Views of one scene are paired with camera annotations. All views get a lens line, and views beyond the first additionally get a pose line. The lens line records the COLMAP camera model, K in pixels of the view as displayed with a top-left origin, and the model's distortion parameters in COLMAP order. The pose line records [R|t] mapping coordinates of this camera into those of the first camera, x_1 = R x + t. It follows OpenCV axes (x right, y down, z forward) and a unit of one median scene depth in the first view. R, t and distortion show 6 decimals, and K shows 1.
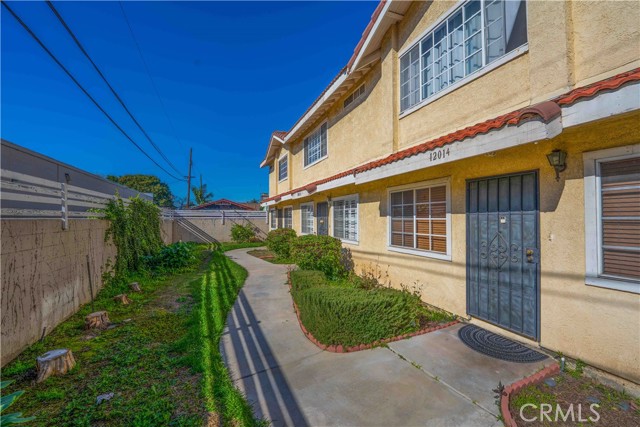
lens RADIAL K [[263.3, 0, 320.0], [0, 263.3, 213.5], [0, 0, 1]] dist [0.000938, -0.000245]
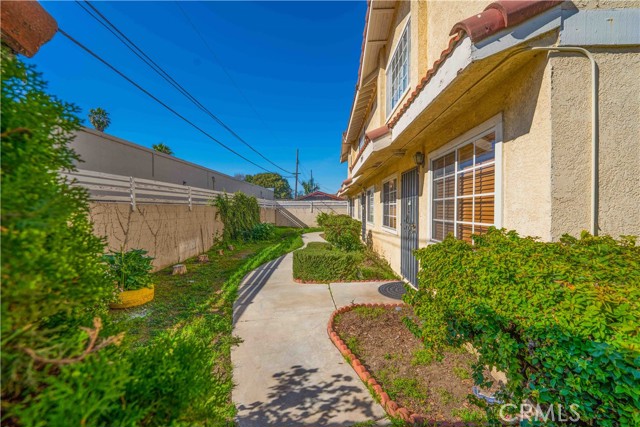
lens RADIAL K [[263.3, 0, 320.0], [0, 263.3, 213.5], [0, 0, 1]] dist [0.000938, -0.000245]
pose [[0.911047, 0.007919, -0.412226, 0.503323], [0.006237, 0.999436, 0.032983, 0.019240], [0.412255, -0.032620, 0.910485, -0.260672]]
